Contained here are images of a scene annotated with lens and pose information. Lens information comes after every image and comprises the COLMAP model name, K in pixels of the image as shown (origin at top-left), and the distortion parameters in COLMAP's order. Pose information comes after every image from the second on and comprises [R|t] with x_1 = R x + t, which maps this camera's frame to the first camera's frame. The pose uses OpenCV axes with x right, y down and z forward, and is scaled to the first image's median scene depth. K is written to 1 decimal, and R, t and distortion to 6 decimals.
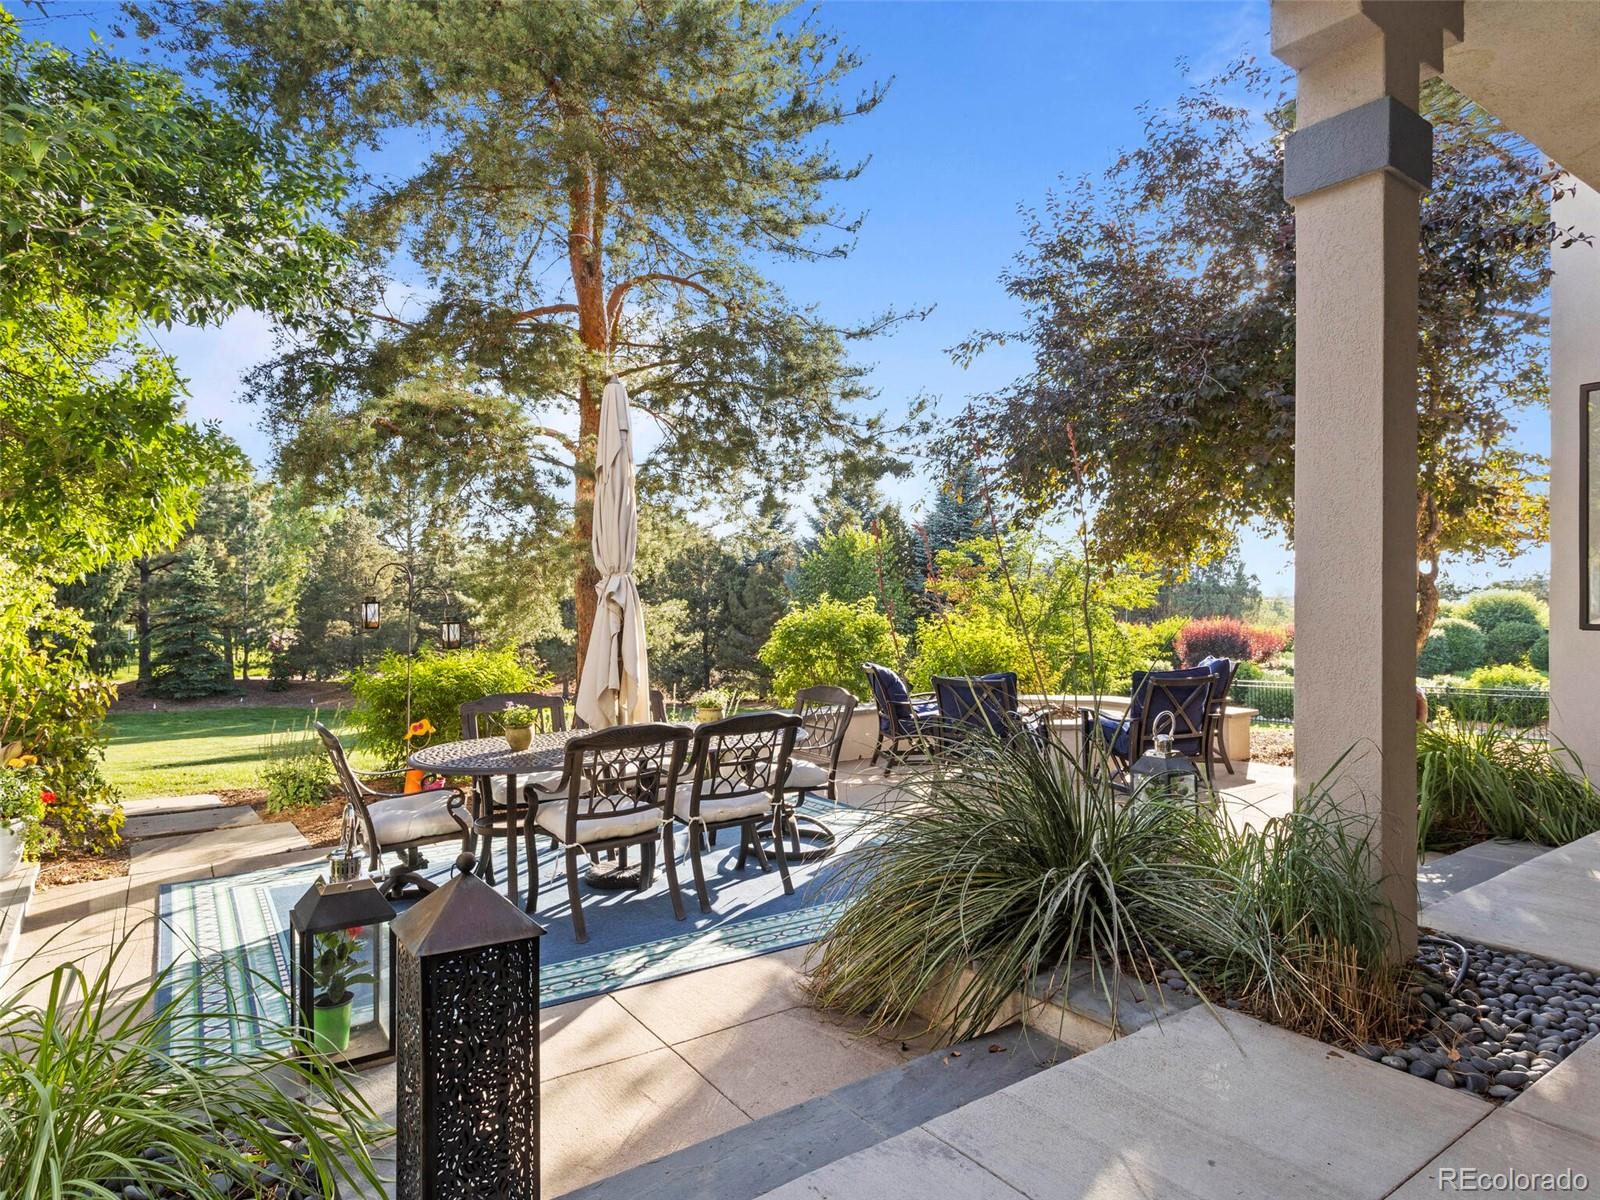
lens RADIAL K [[936.9, 0, 800.0], [0, 936.9, 600.0], [0, 0, 1]] dist [-0.005867, -0.001083]
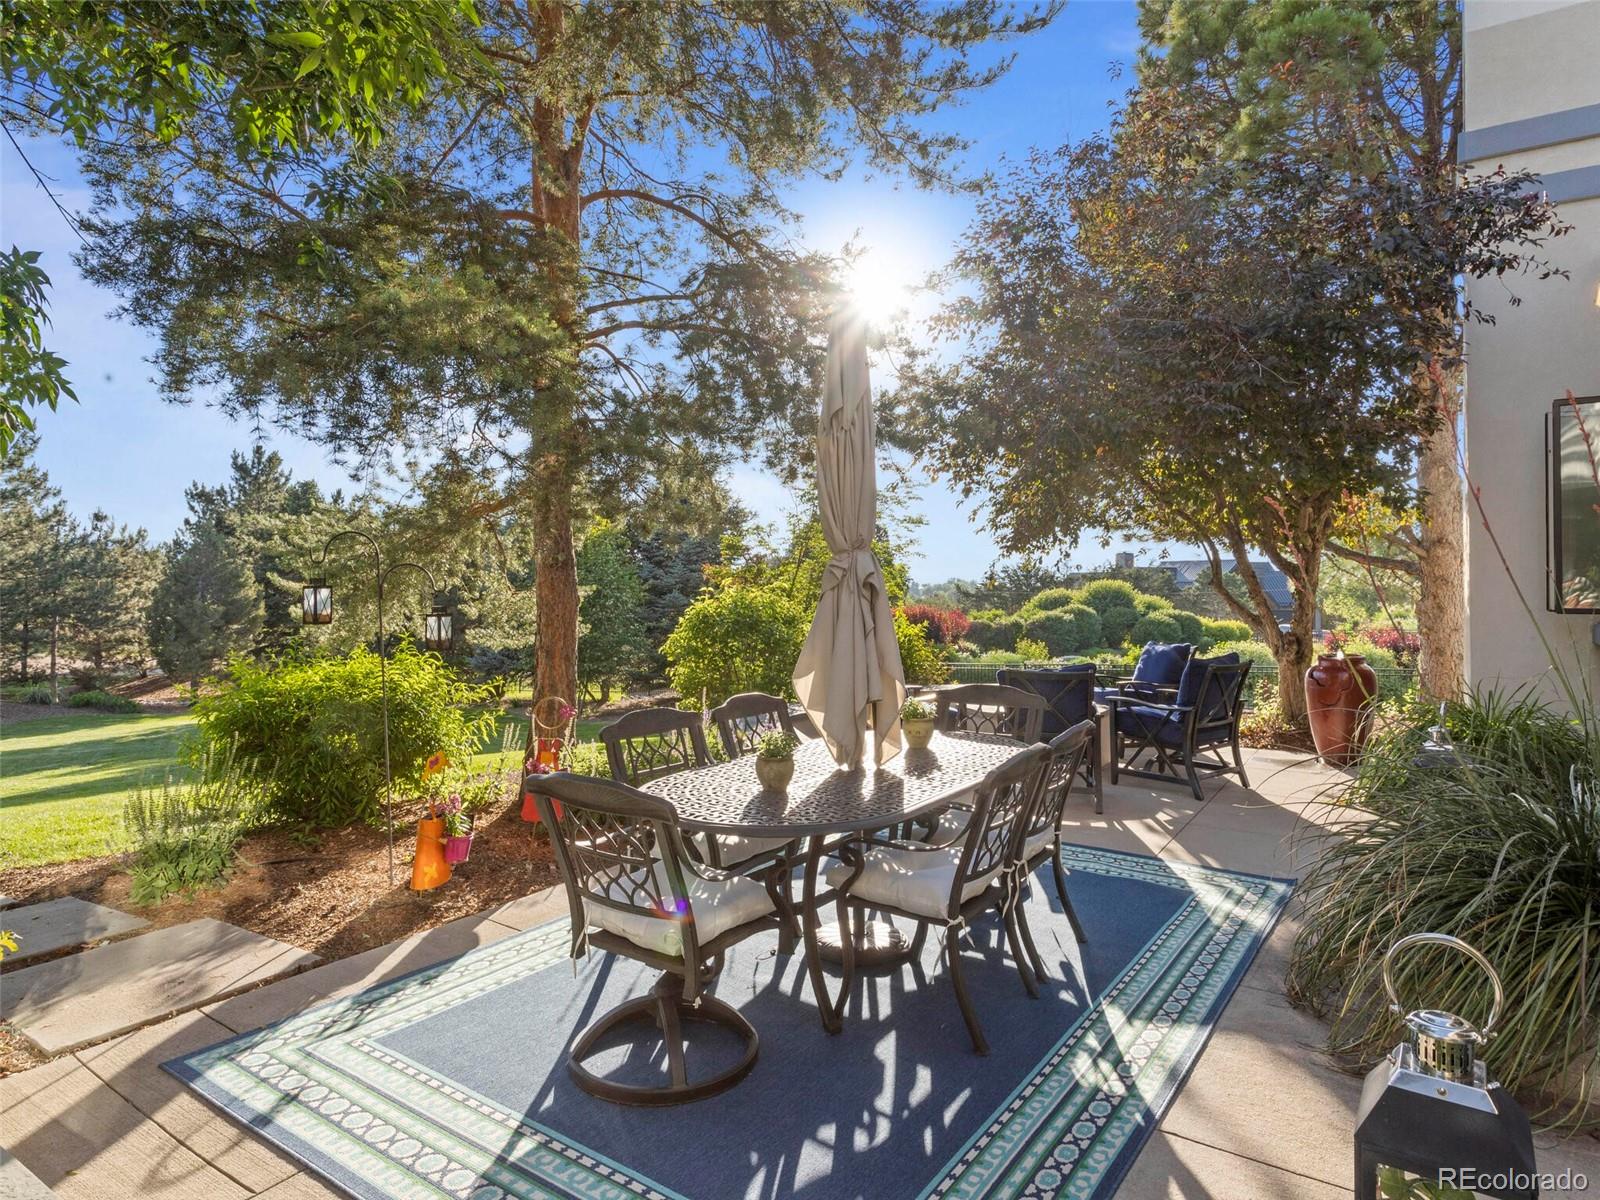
lens RADIAL K [[945.8, 0, 804.2], [0, 945.8, 555.9], [0, 0, 1]] dist [-0.000590, -0.000767]
pose [[0.935499, 0.014074, 0.353048, -0.544129], [-0.002272, 0.999425, -0.033822, 0.004991], [-0.353321, 0.030839, 0.934994, 0.304409]]
